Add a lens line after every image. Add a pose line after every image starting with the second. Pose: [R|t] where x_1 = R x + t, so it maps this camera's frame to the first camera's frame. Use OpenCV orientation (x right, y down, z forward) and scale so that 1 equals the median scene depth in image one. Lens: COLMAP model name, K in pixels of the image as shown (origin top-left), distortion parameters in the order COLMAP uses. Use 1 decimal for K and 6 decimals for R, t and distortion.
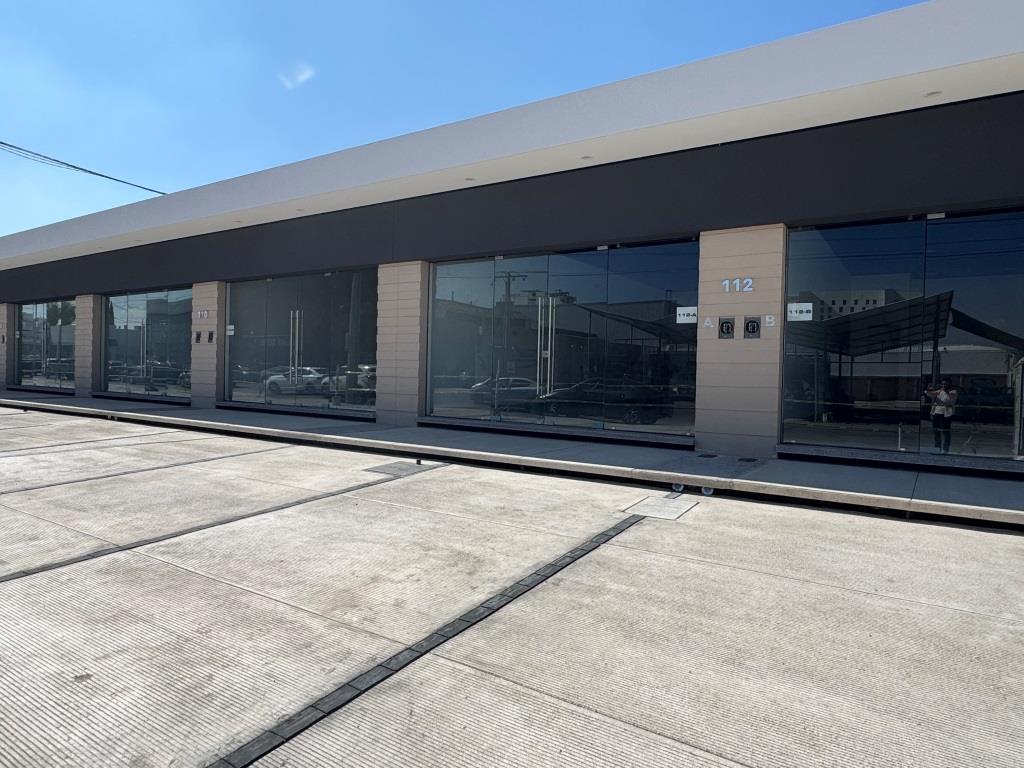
lens RADIAL K [[637.7, 0, 505.9], [0, 637.7, 382.7], [0, 0, 1]] dist [-0.001306, 0.000651]
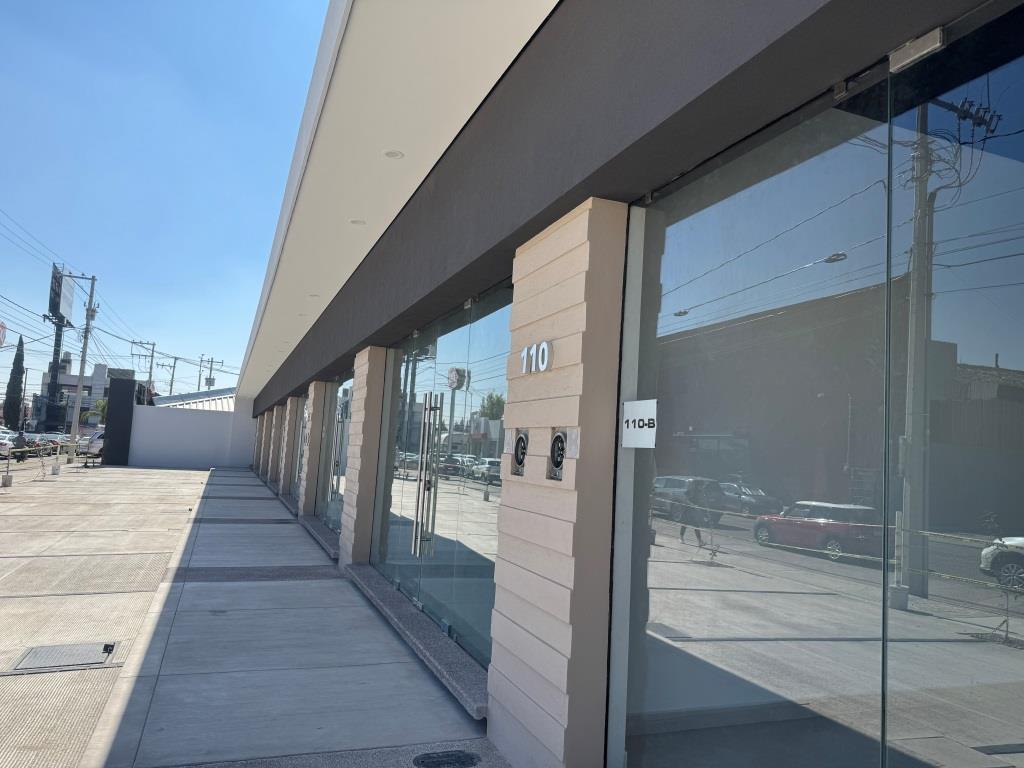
lens RADIAL K [[723.3, 0, 509.9], [0, 723.3, 385.0], [0, 0, 1]] dist [0.029462, -0.038809]
pose [[0.819885, -0.031812, -0.571643, -0.577526], [-0.045301, 0.991720, -0.120162, -0.112346], [0.570733, 0.124415, 0.811656, 1.360248]]
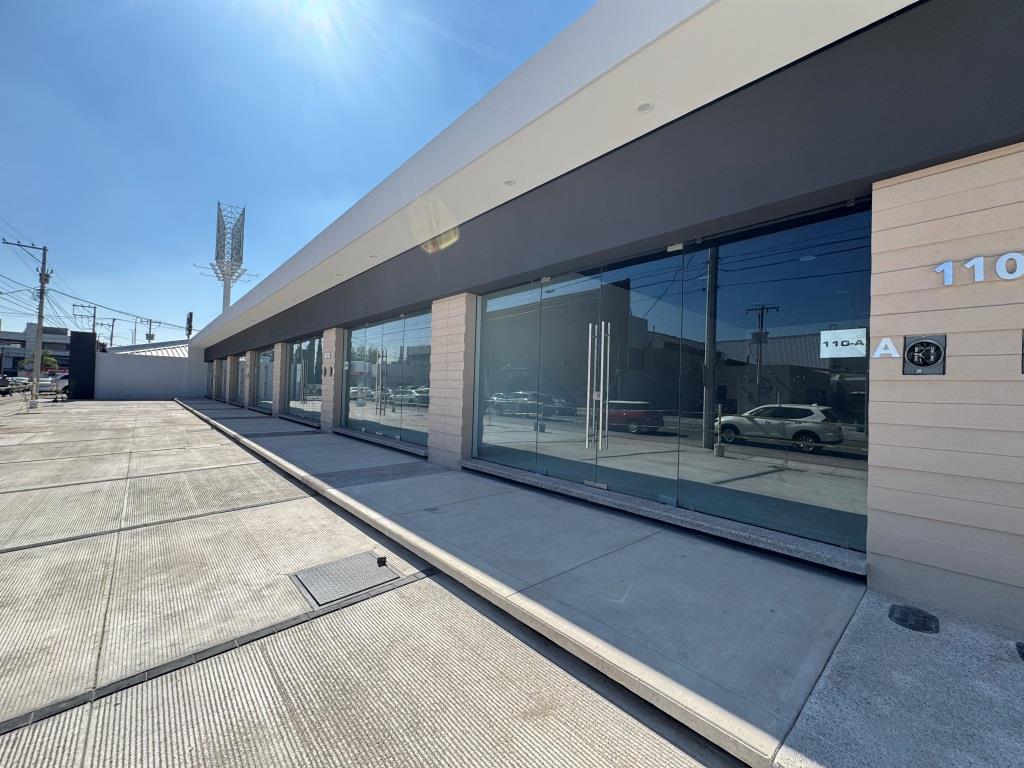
lens RADIAL K [[407.5, 0, 512.0], [0, 407.5, 384.0], [0, 0, 1]] dist [-0.001128, -0.000374]
pose [[0.970023, 0.000769, -0.243014, -1.090533], [-0.009808, 0.999304, -0.035990, -0.088267], [0.242817, 0.037295, 0.969355, 1.374649]]
